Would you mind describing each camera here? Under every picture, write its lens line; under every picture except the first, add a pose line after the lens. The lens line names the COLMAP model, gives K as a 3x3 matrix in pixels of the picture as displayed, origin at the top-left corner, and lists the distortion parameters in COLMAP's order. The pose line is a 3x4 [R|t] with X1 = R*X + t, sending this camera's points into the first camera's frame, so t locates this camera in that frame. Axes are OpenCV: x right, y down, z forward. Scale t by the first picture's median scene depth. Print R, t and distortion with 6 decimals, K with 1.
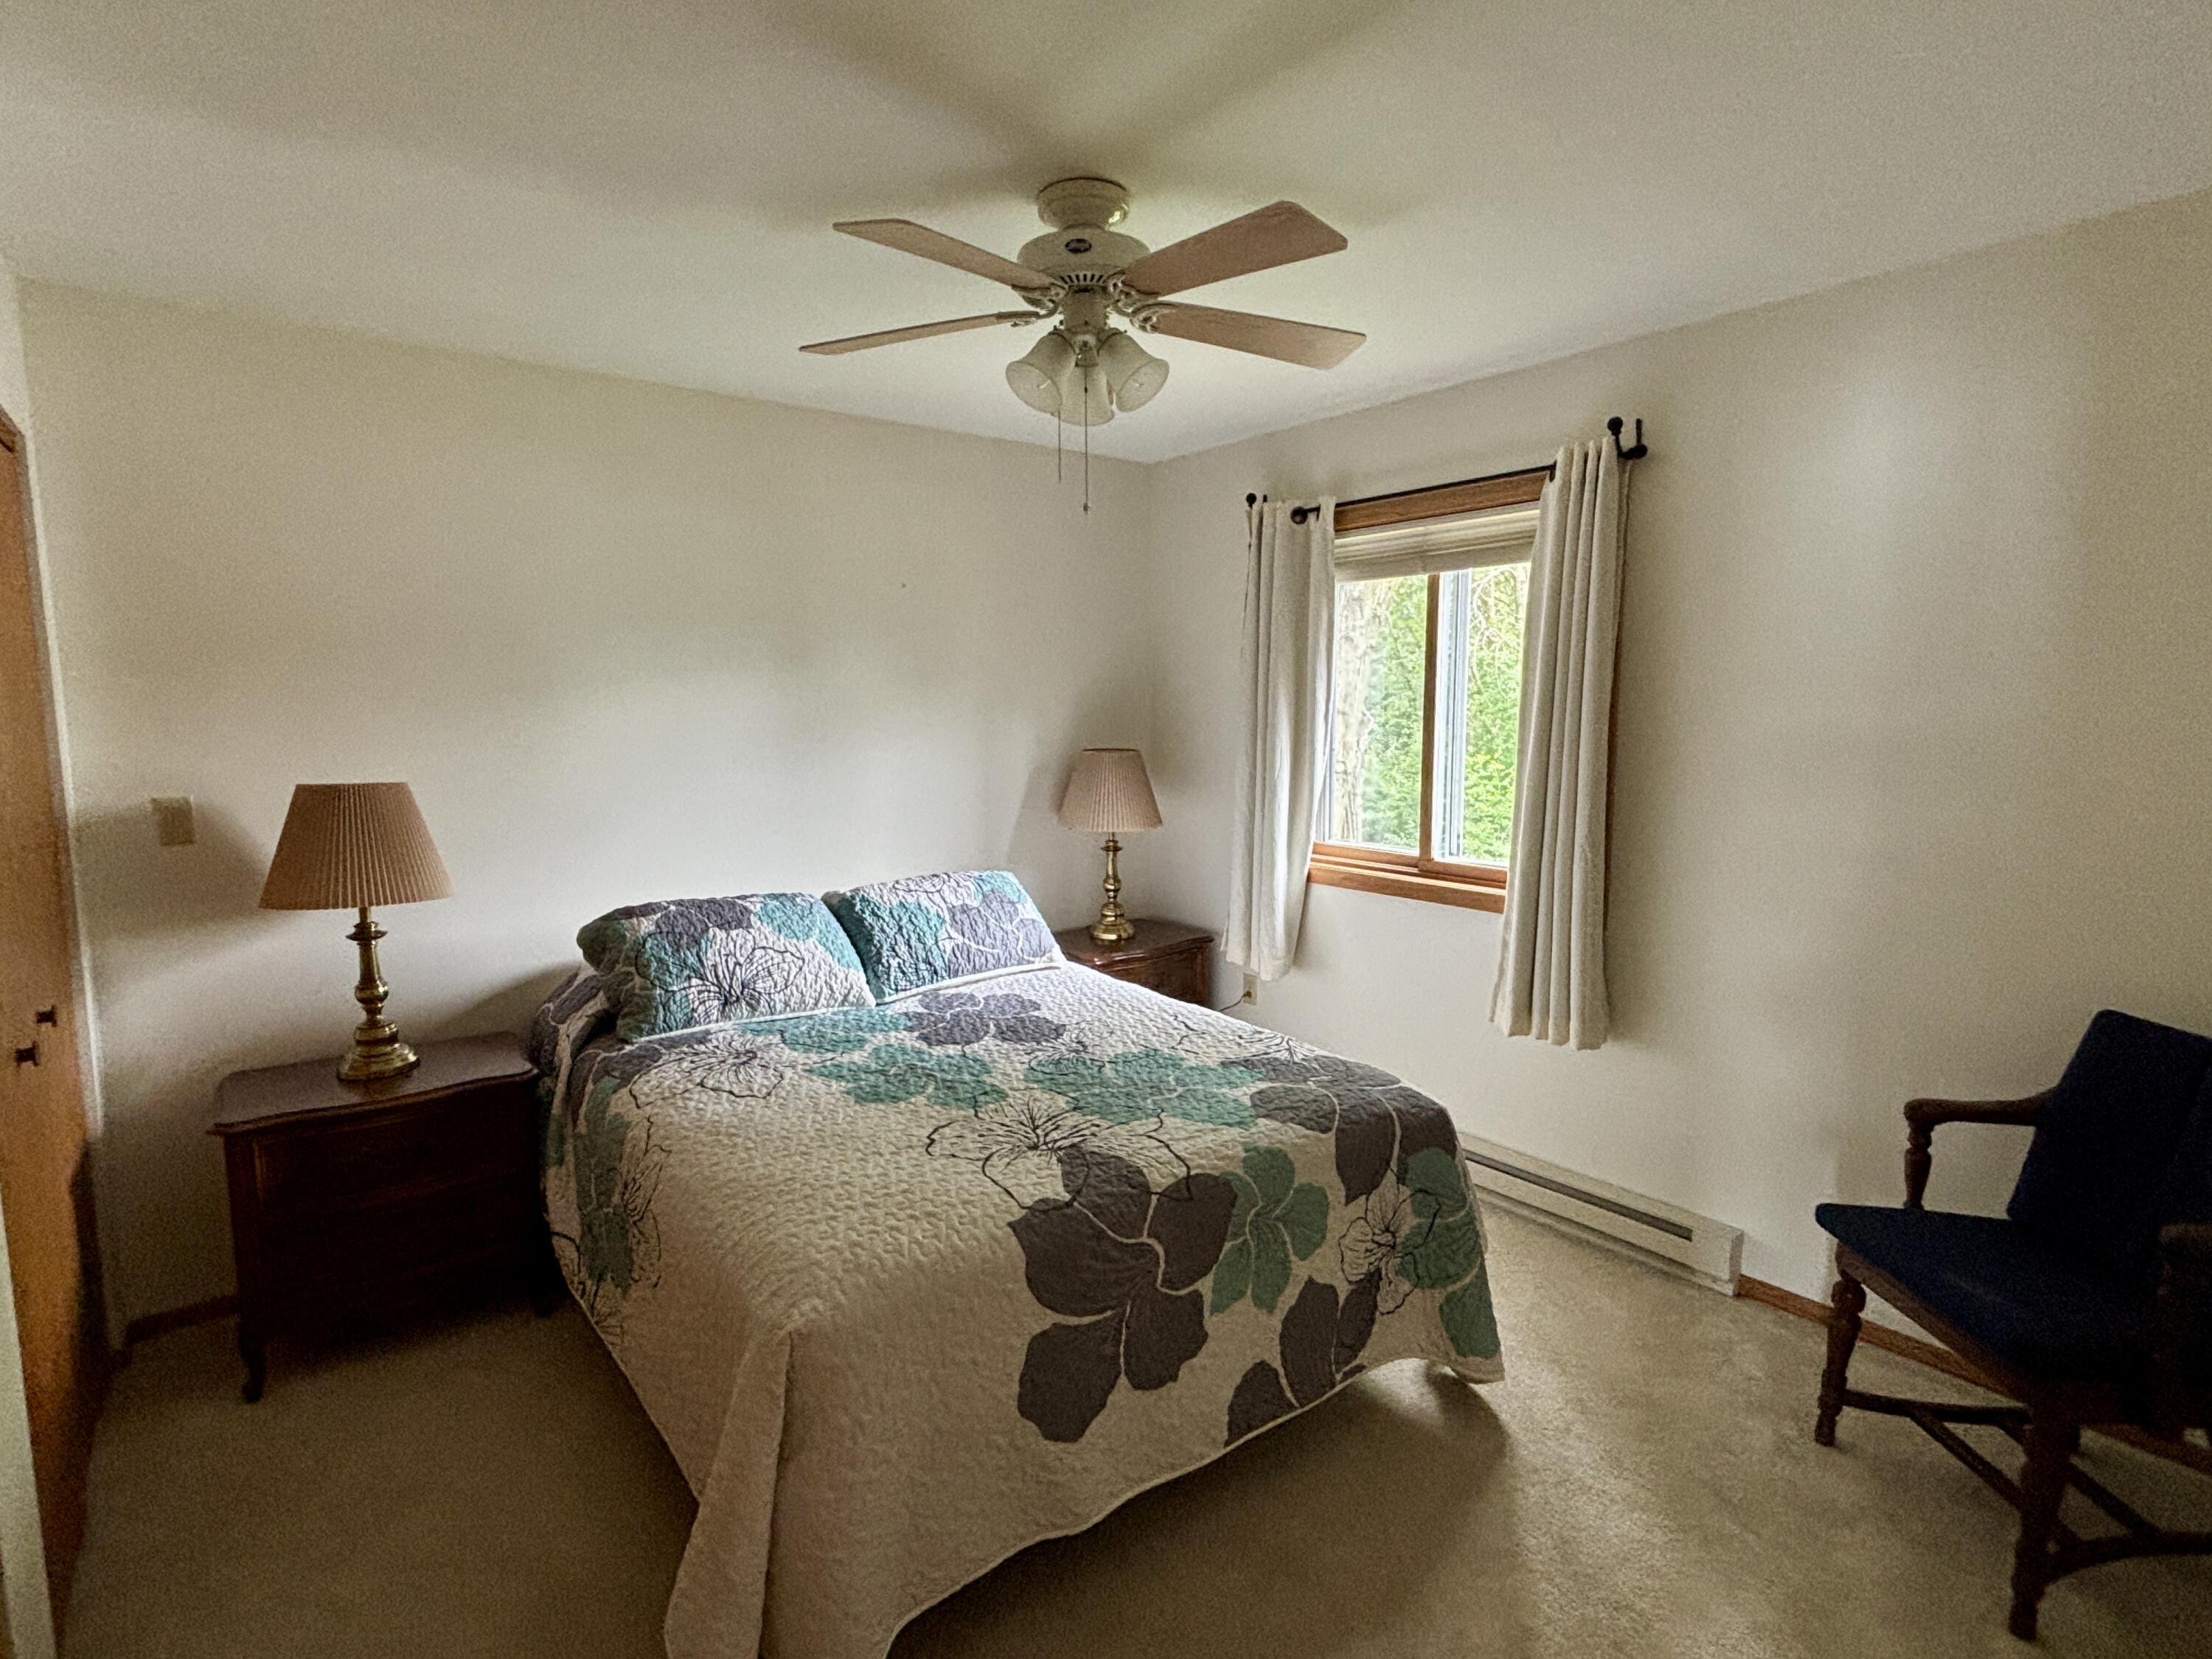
lens RADIAL K [[1131.1, 0, 1106.2], [0, 1131.1, 837.3], [0, 0, 1]] dist [0.004543, 0.000137]
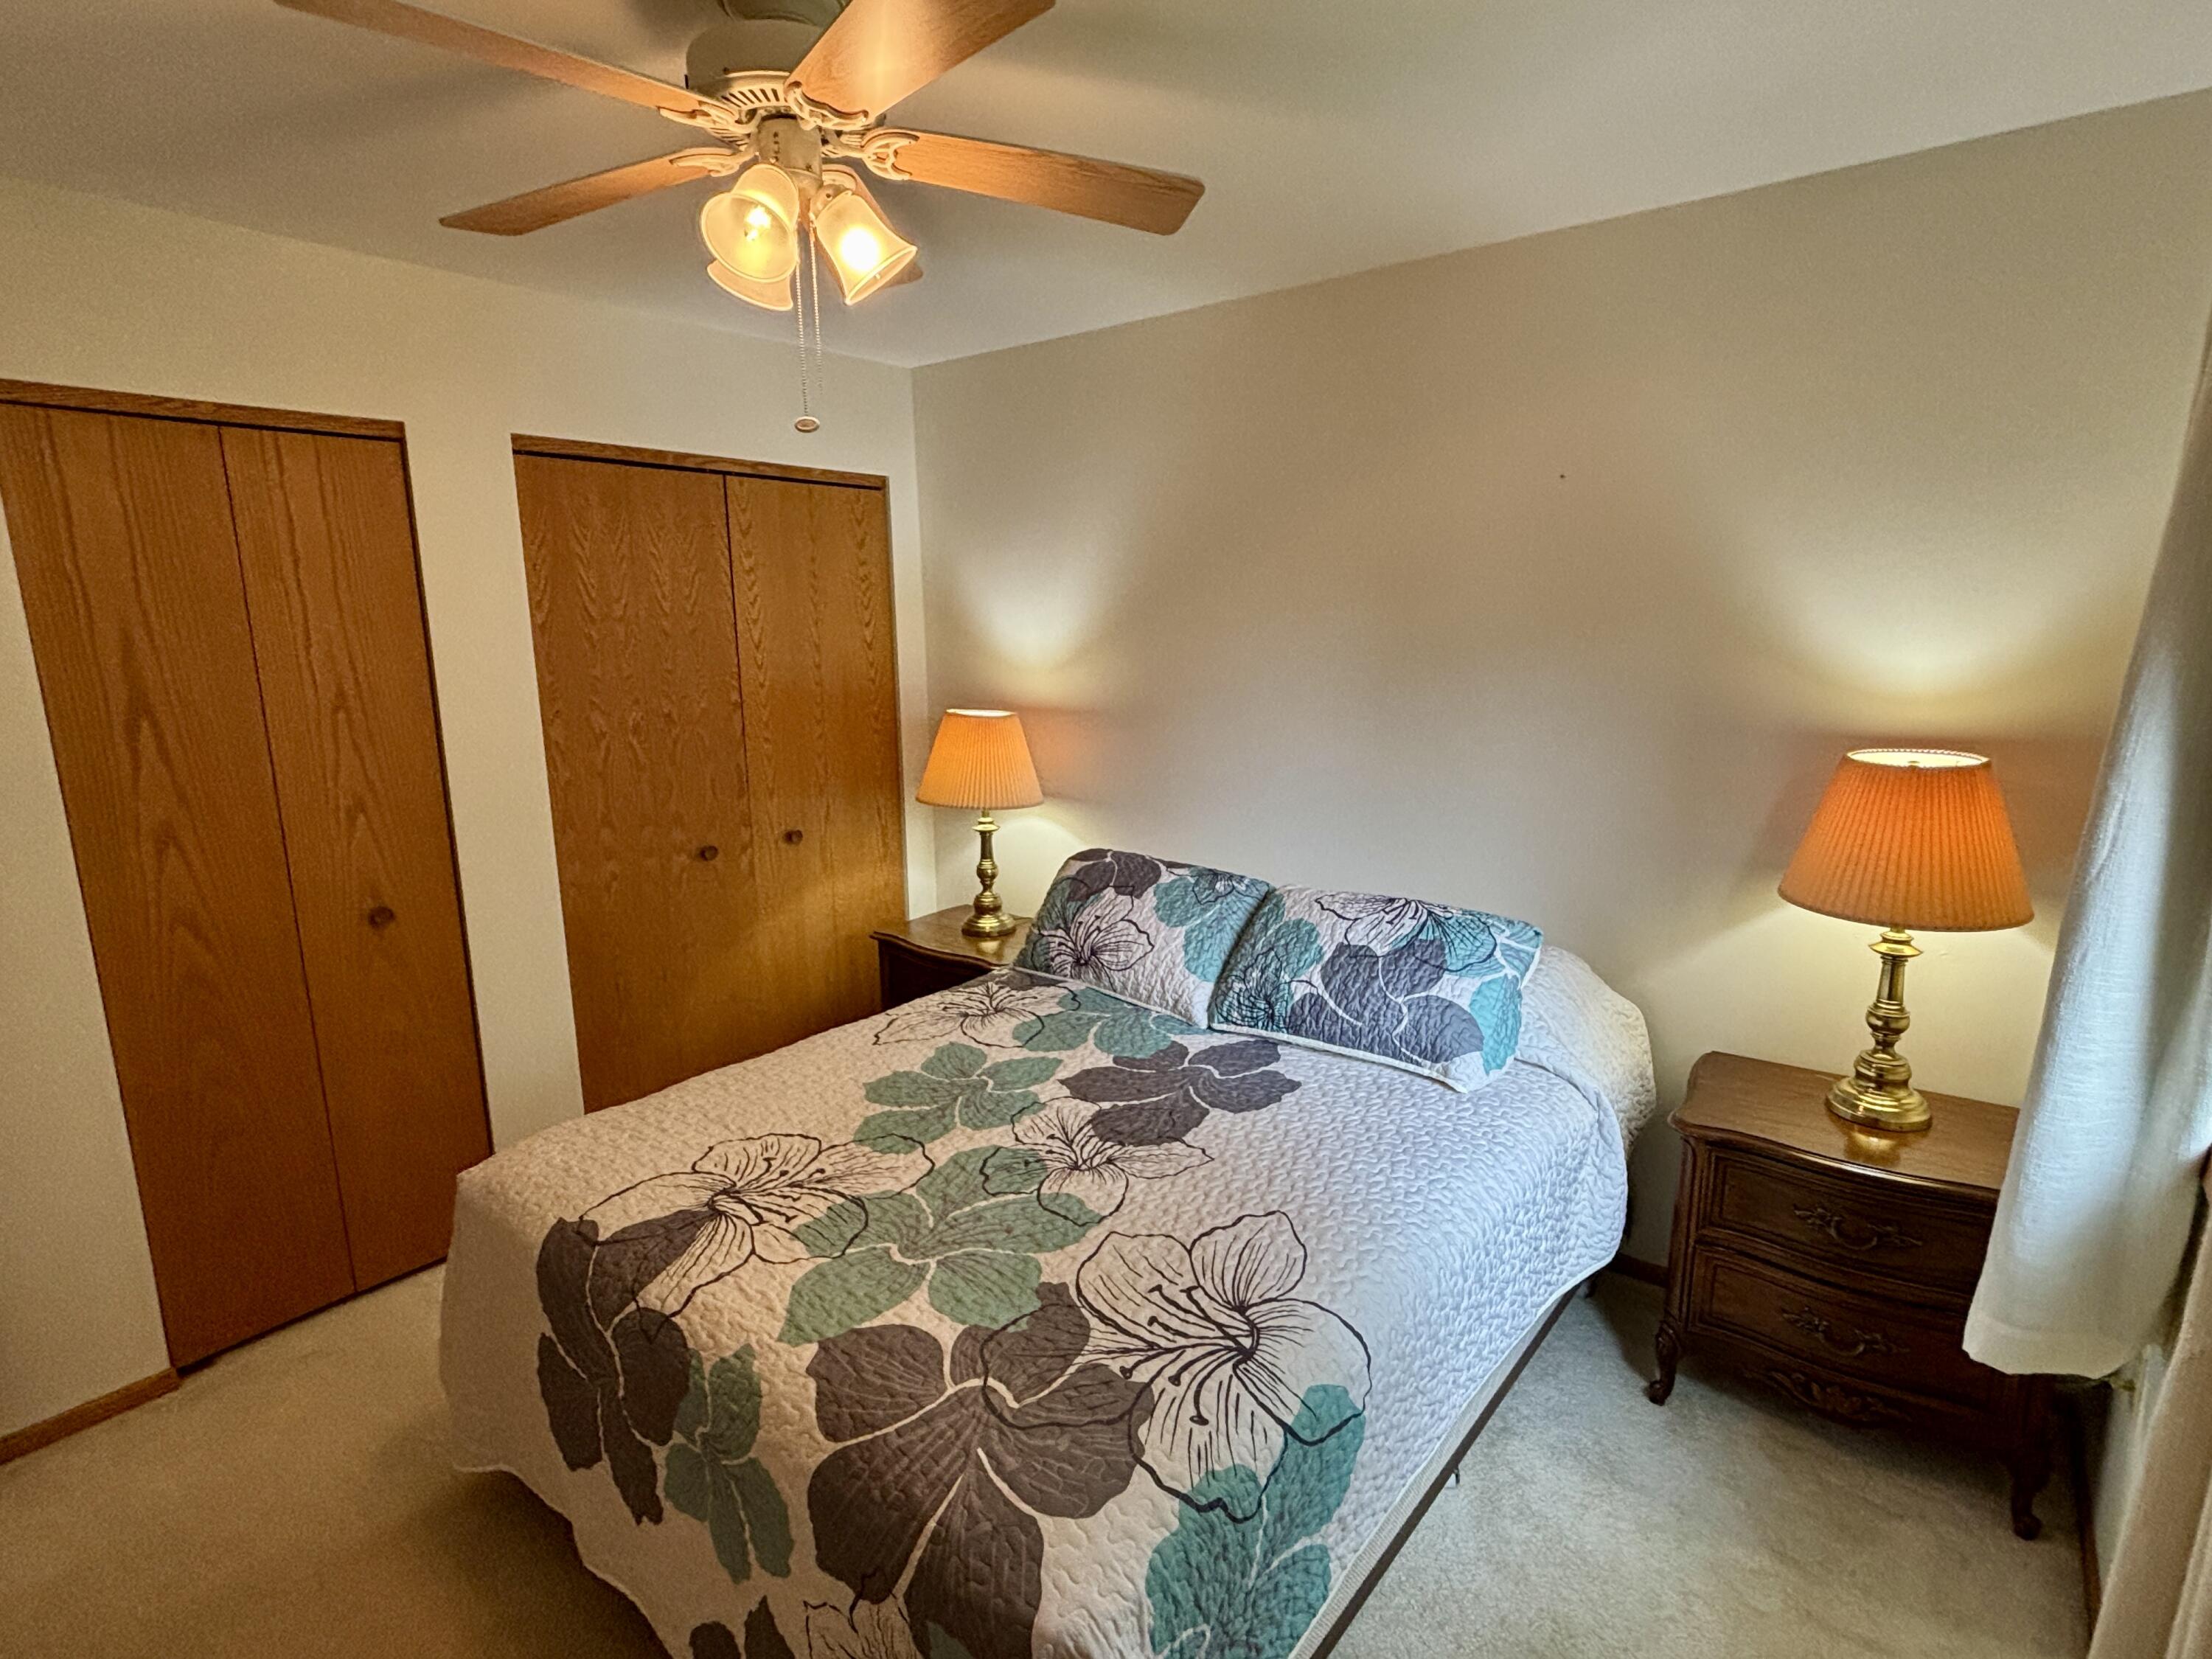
lens RADIAL K [[1131.1, 0, 1105.7], [0, 1131.1, 837.5], [0, 0, 1]] dist [0.004543, 0.000137]
pose [[0.229665, 0.199398, -0.952625, 0.618741], [-0.100409, 0.978420, 0.180590, -0.148930], [0.968076, 0.054177, 0.244730, 0.813883]]
